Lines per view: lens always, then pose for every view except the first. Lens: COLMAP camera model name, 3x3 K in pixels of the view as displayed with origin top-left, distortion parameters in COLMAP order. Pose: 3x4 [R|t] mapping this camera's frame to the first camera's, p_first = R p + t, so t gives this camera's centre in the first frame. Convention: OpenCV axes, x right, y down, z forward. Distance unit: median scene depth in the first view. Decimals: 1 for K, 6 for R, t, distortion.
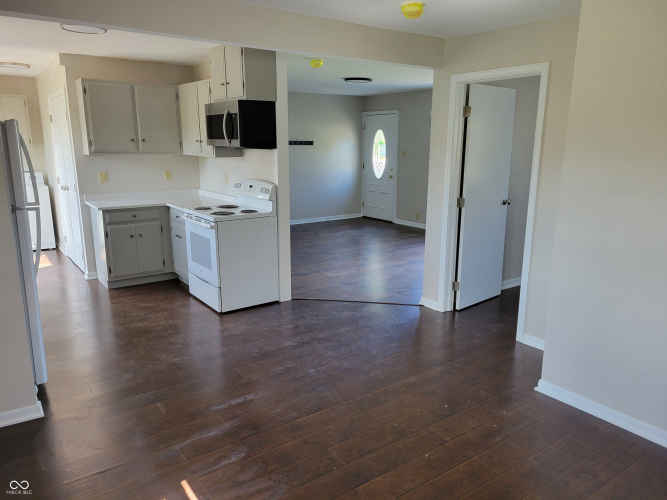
lens RADIAL K [[497.9, 0, 330.6], [0, 497.9, 247.0], [0, 0, 1]] dist [0.045767, -0.010074]
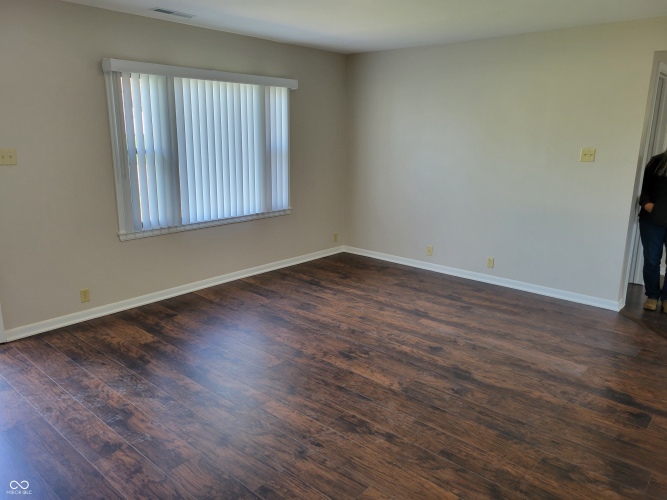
lens RADIAL K [[497.9, 0, 333.0], [0, 497.9, 248.2], [0, 0, 1]] dist [0.045767, -0.010074]
pose [[-0.228509, -0.234935, 0.944769, -0.422585], [0.192476, 0.940388, 0.280399, -0.272146], [-0.954325, 0.245919, -0.169668, 1.270184]]
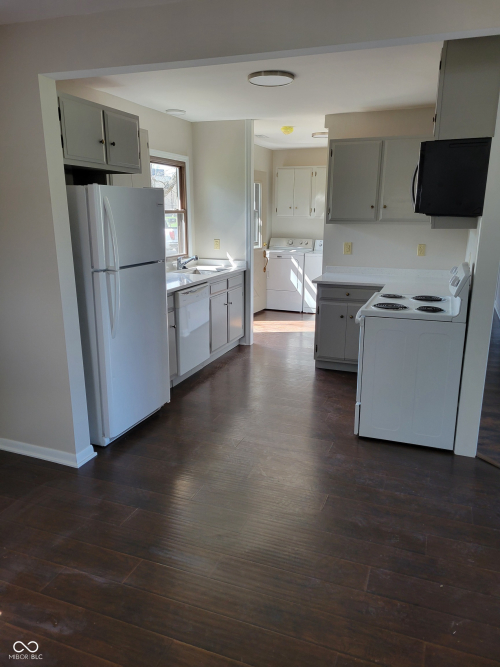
lens RADIAL K [[497.9, 0, 251.1], [0, 497.9, 335.2], [0, 0, 1]] dist [0.045767, -0.010074]
pose [[0.557065, 0.200567, -0.805886, 0.197708], [-0.176016, 0.976866, 0.121450, -0.058665], [0.811602, 0.074194, 0.579481, 0.314245]]
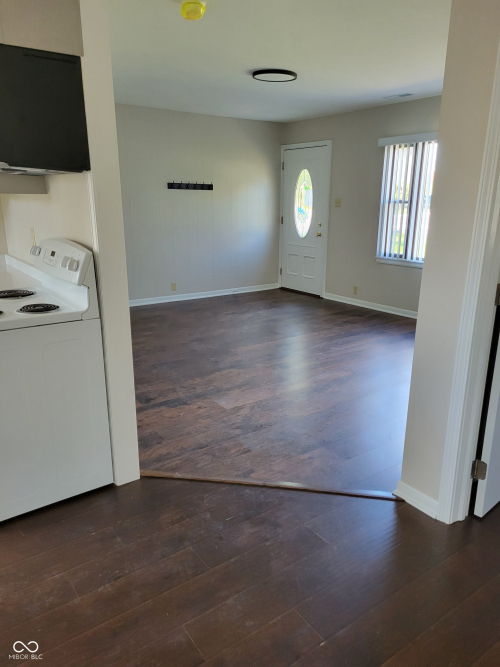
lens RADIAL K [[497.9, 0, 255.1], [0, 497.9, 339.8], [0, 0, 1]] dist [0.045767, -0.010074]
pose [[0.999892, 0.000707, 0.014666, 0.025098], [-0.001691, 0.997738, 0.067197, -0.056492], [-0.014585, -0.067215, 0.997632, 0.401181]]
